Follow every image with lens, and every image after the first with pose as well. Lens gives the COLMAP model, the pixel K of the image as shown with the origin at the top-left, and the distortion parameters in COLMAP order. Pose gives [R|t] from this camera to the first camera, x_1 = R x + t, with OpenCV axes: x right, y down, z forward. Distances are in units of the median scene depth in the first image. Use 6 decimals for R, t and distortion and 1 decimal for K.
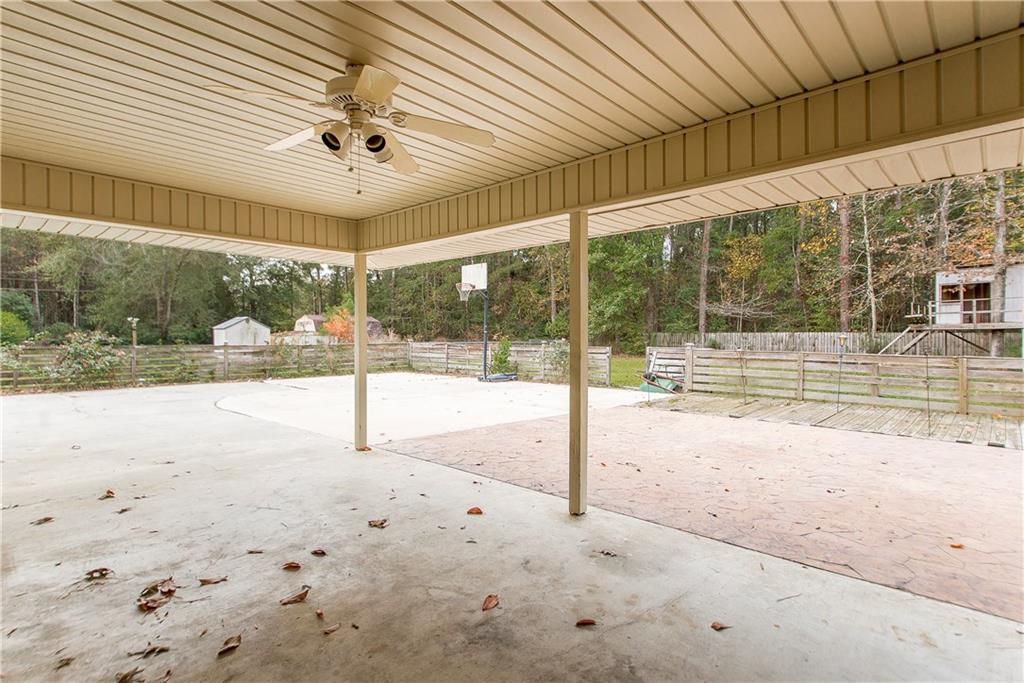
lens RADIAL K [[516.4, 0, 509.4], [0, 516.4, 342.8], [0, 0, 1]] dist [0.012406, 0.000099]
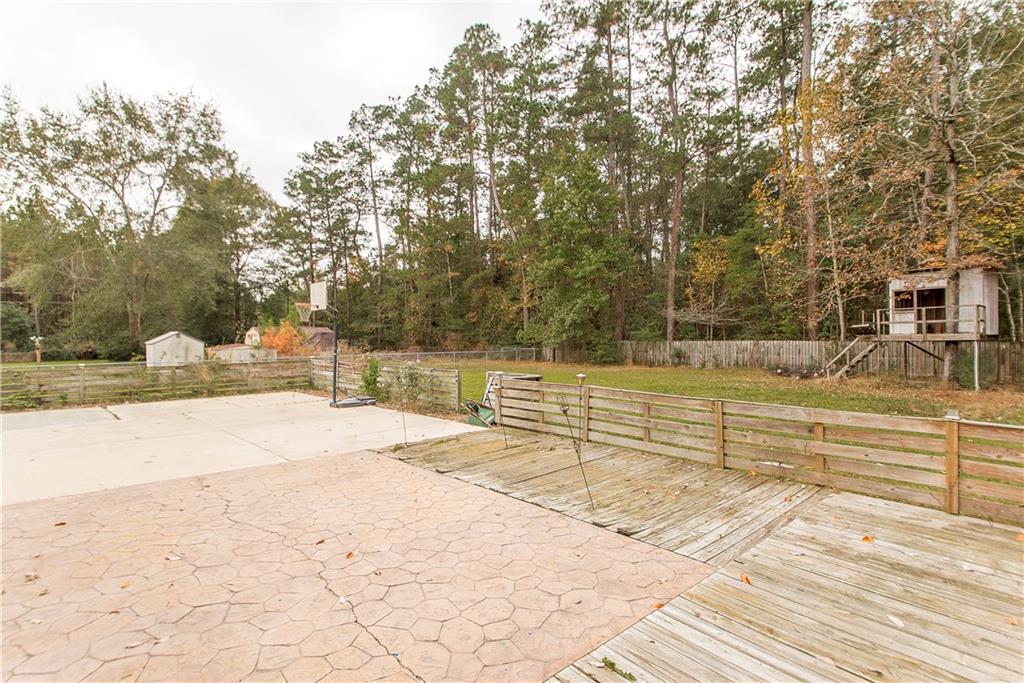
lens RADIAL K [[516.4, 0, 509.4], [0, 516.4, 342.8], [0, 0, 1]] dist [0.012406, 0.000099]
pose [[0.997900, -0.008092, -0.064262, 0.216790], [0.007968, 0.999966, -0.002184, -0.024222], [0.064277, 0.001667, 0.997931, 0.053979]]
